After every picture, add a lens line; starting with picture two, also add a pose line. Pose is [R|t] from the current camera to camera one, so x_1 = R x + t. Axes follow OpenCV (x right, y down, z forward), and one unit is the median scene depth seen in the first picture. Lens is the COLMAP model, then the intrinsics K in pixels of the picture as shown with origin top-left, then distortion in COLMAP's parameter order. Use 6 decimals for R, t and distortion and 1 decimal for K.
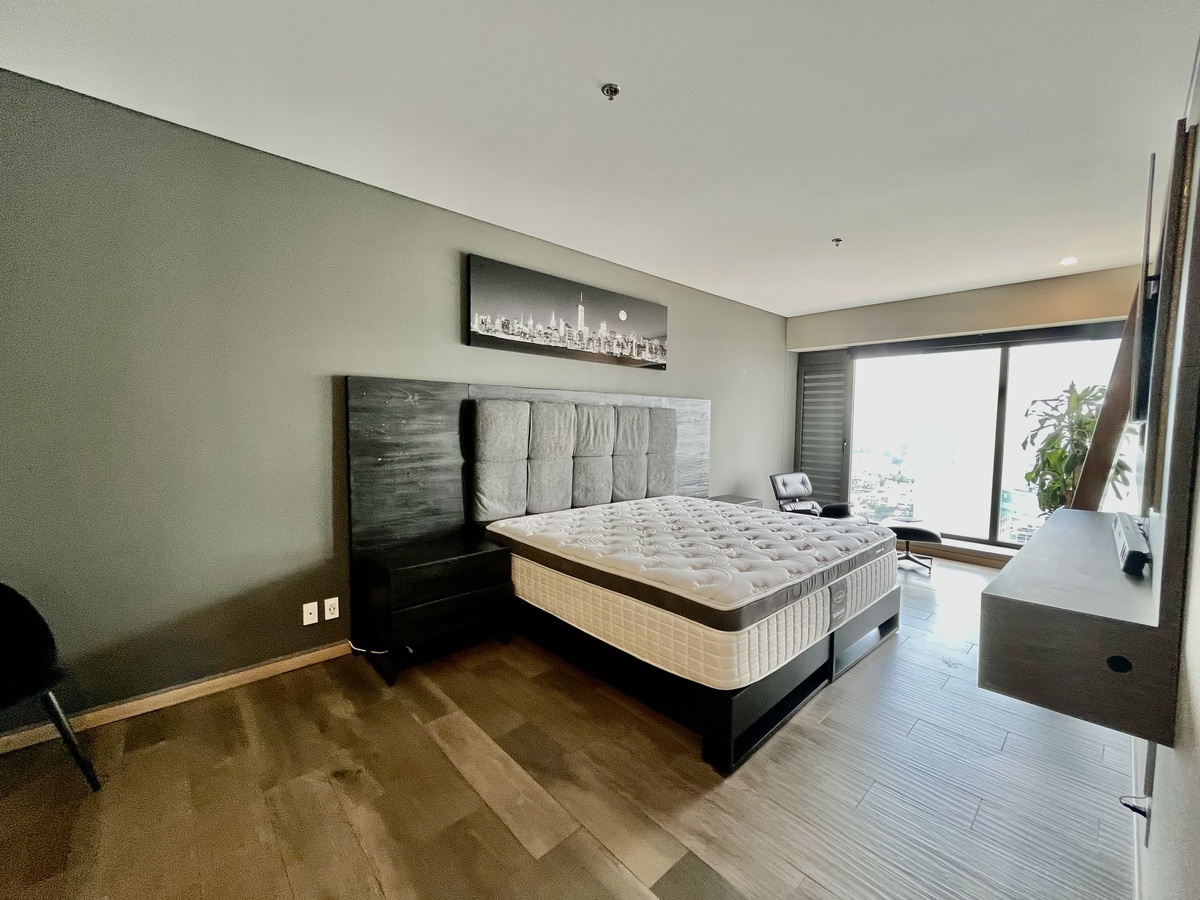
lens RADIAL K [[483.1, 0, 604.2], [0, 483.1, 451.2], [0, 0, 1]] dist [-0.000041, 0.000137]
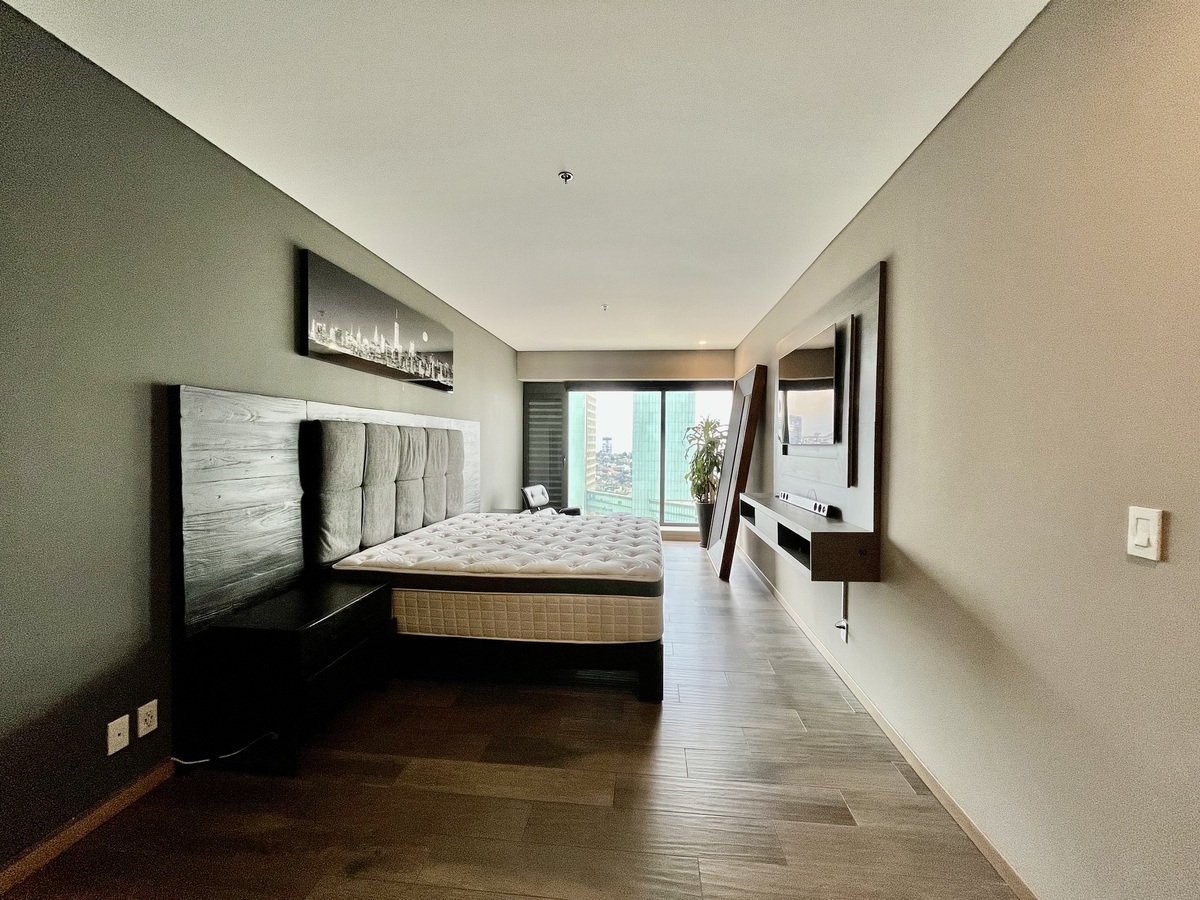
lens RADIAL K [[483.1, 0, 604.7], [0, 483.1, 448.0], [0, 0, 1]] dist [-0.000041, 0.000137]
pose [[0.749134, -0.013421, 0.662283, -0.411754], [0.042135, 0.998736, -0.027421, -0.010977], [-0.661077, 0.048447, 0.748752, 0.024363]]
